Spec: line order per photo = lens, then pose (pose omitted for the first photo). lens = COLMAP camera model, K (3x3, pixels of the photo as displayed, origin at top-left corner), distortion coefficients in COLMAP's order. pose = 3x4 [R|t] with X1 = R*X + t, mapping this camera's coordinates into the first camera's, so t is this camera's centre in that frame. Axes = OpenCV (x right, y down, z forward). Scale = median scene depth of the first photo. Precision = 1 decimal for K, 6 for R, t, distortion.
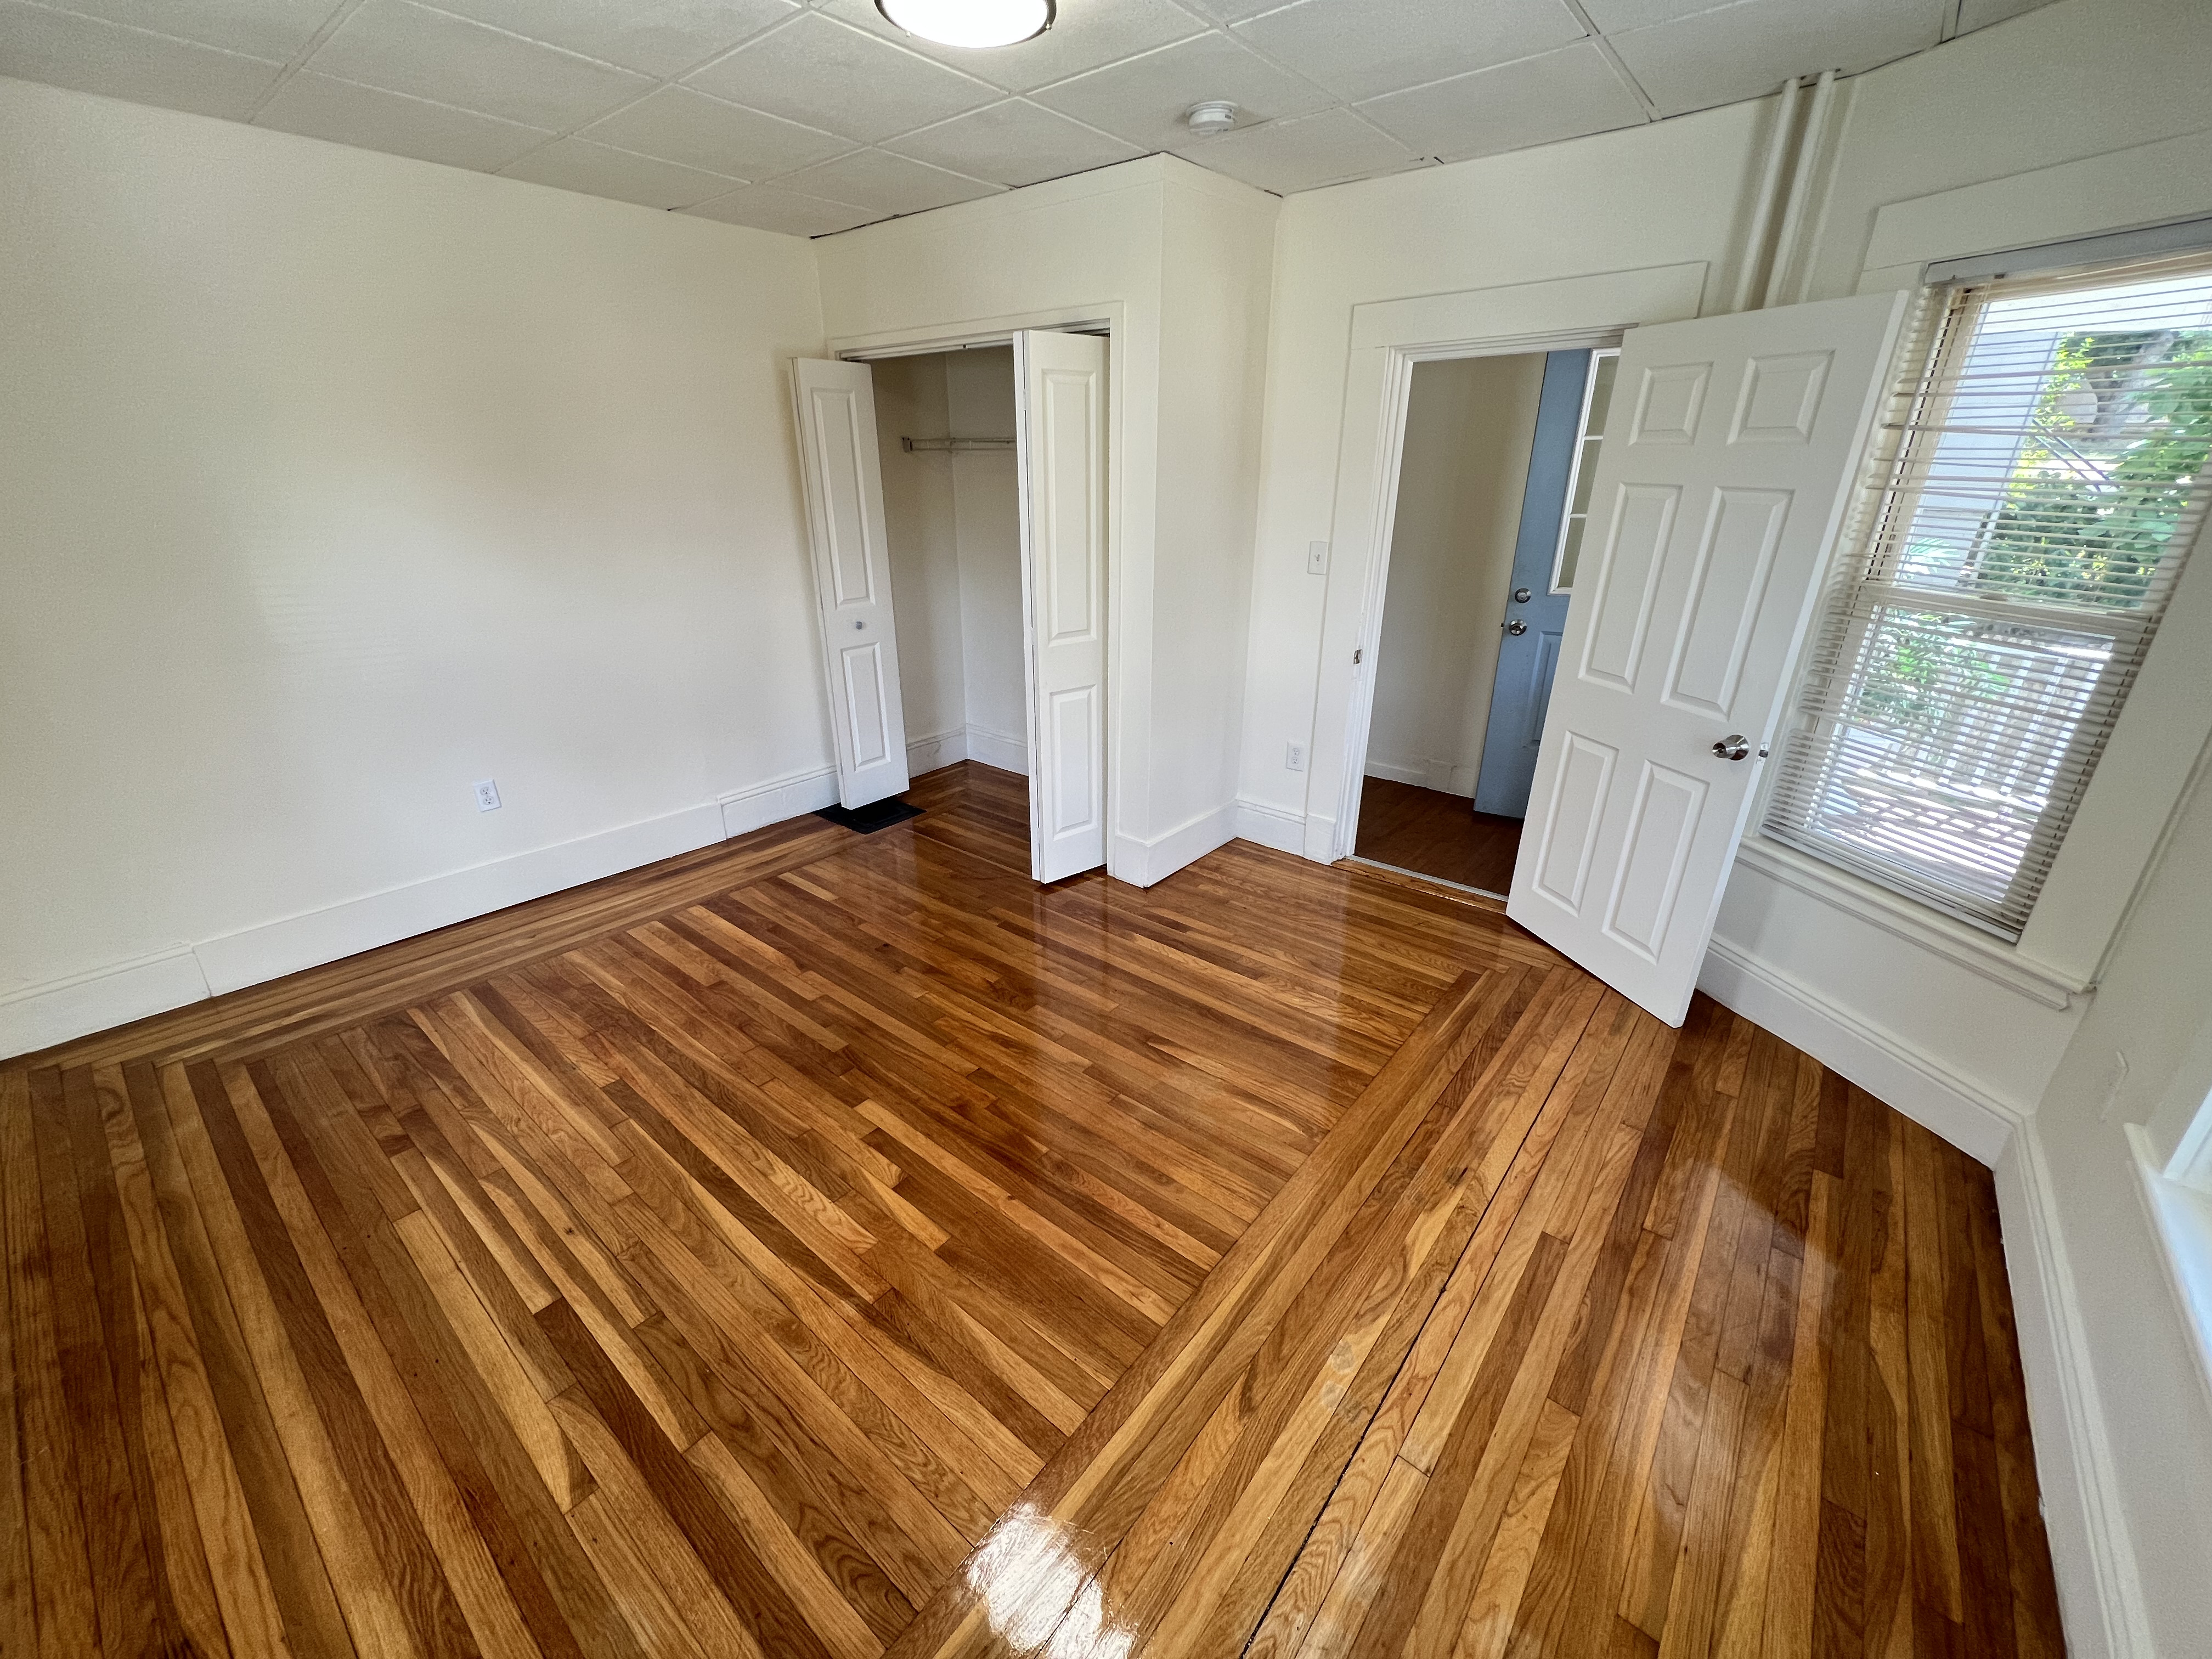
lens RADIAL K [[888.7, 0, 1097.7], [0, 888.7, 825.0], [0, 0, 1]] dist [-0.004564, 0.000550]
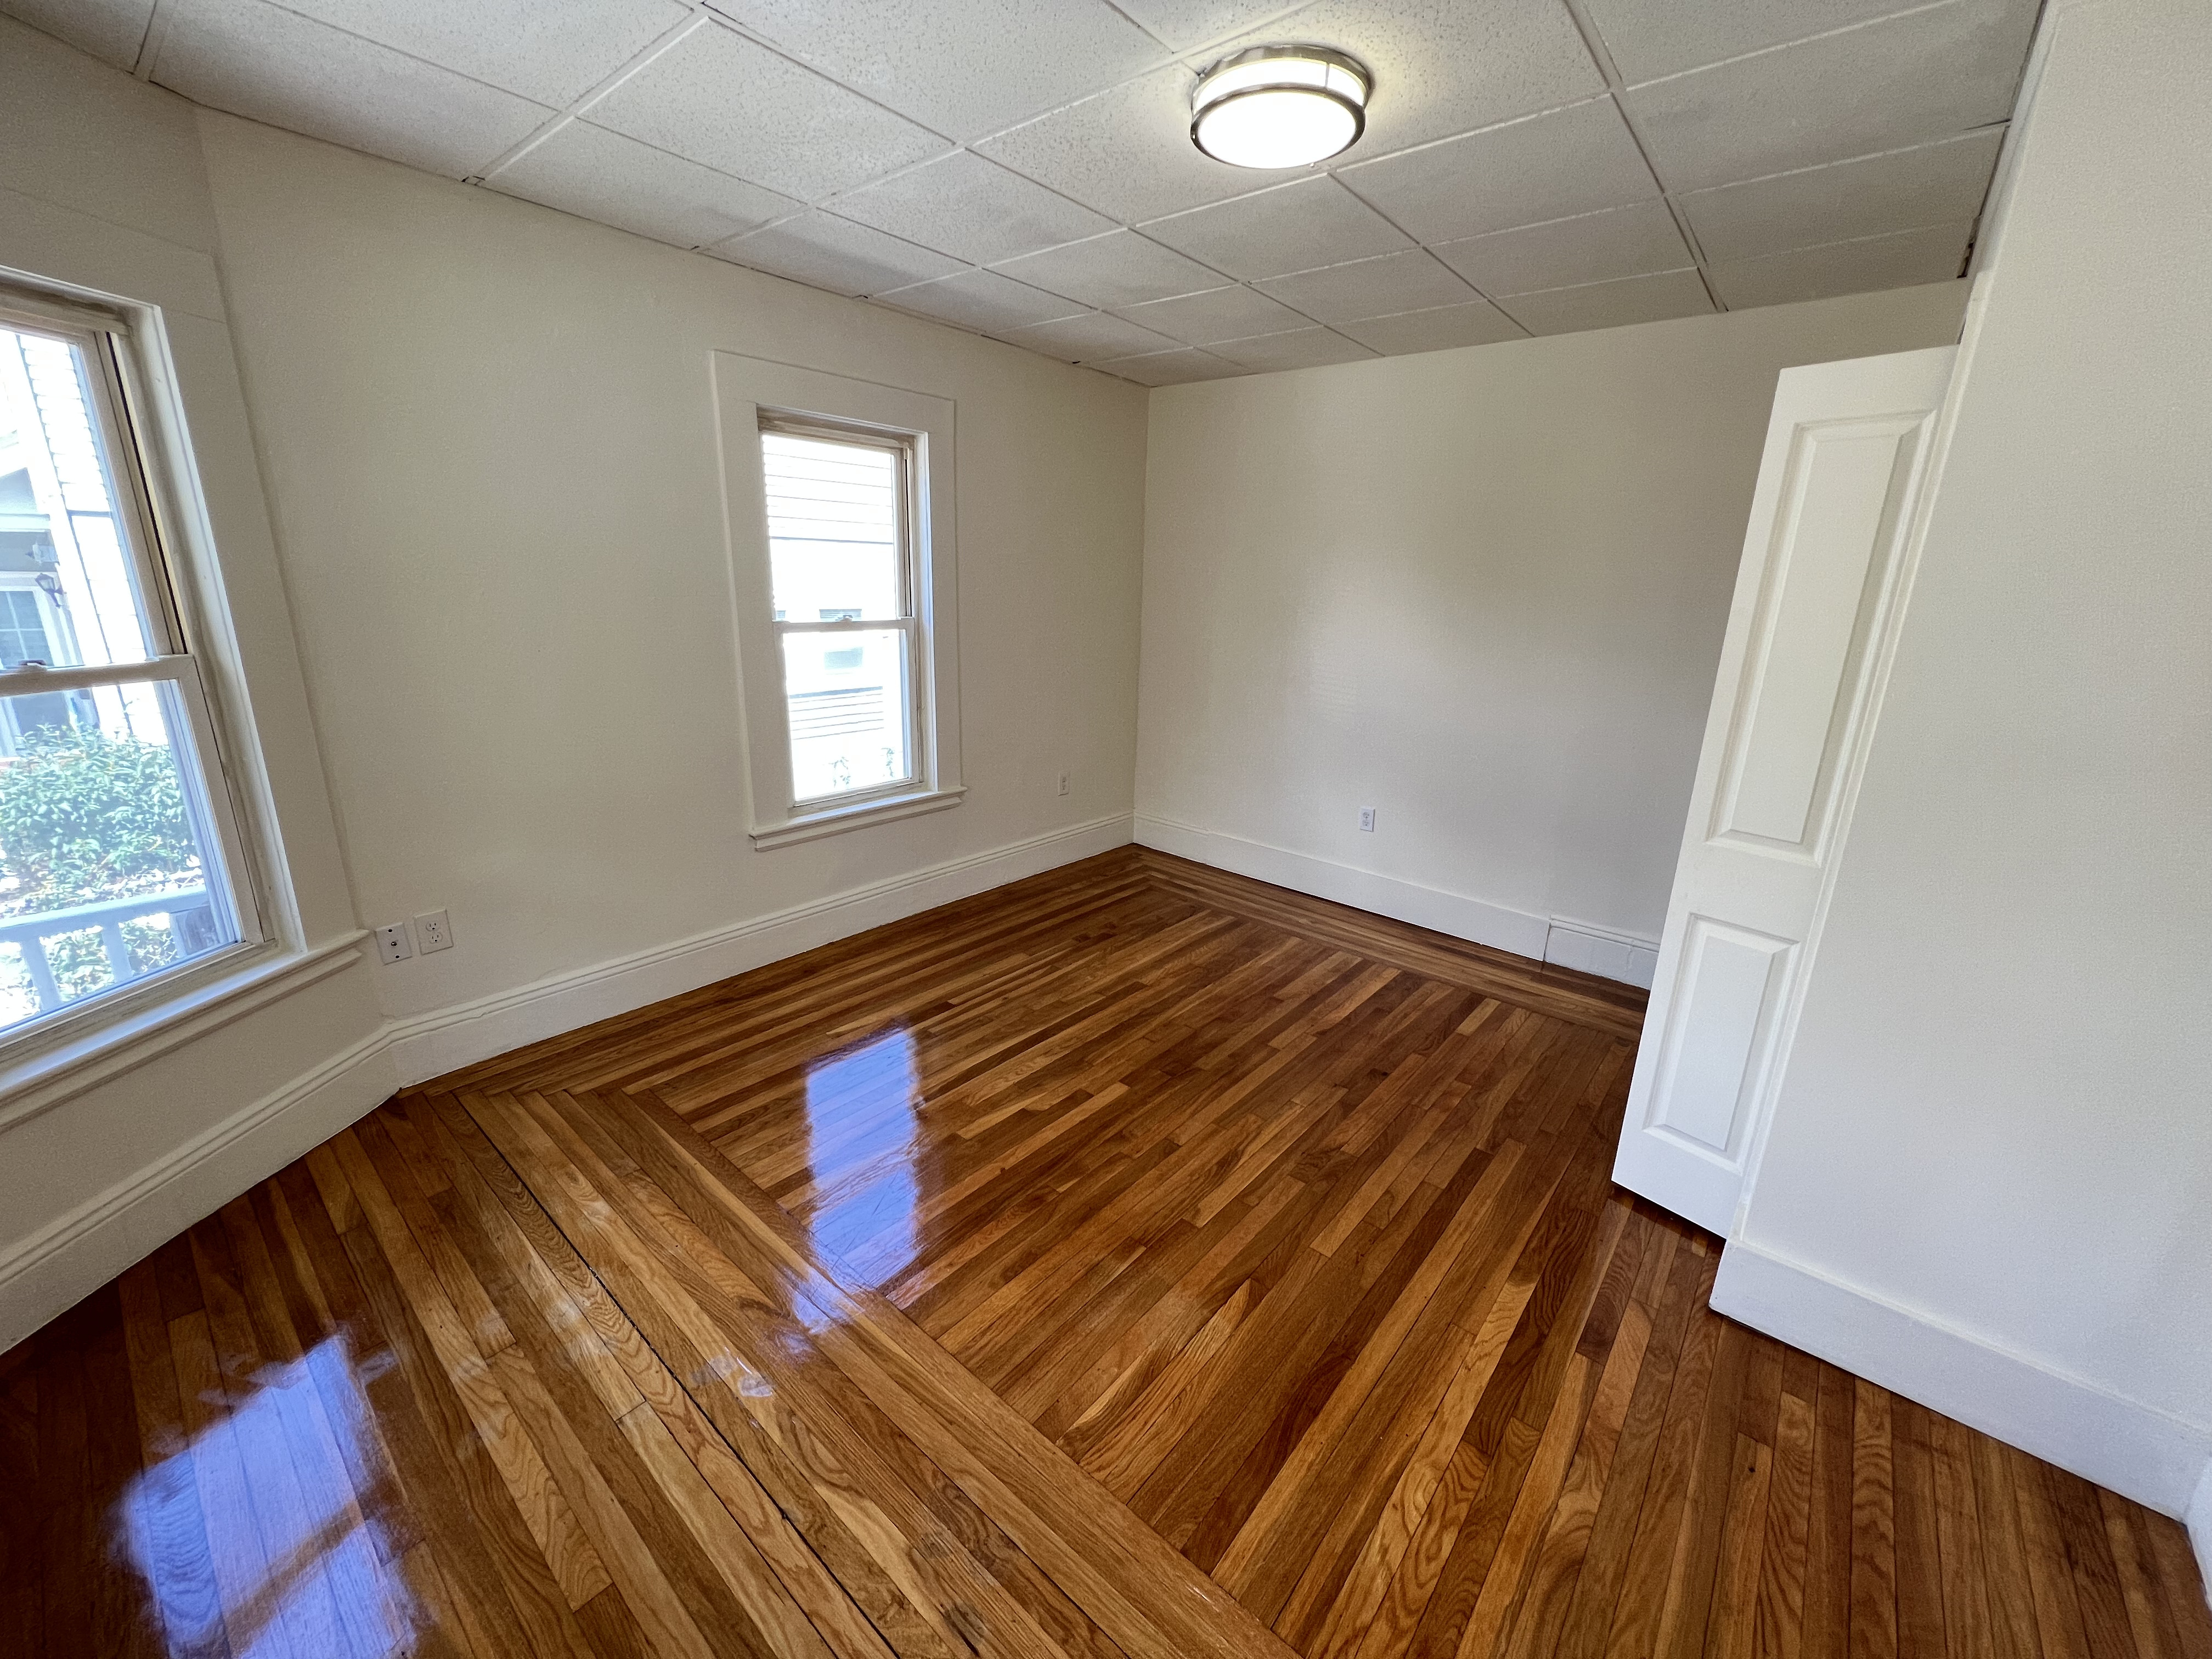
lens RADIAL K [[888.7, 0, 1098.2], [0, 888.7, 827.5], [0, 0, 1]] dist [-0.004564, 0.000550]
pose [[-0.015320, 0.274065, -0.961589, 0.808188], [-0.405965, 0.877163, 0.256470, -0.282924], [0.913760, 0.394301, 0.097823, 0.765280]]
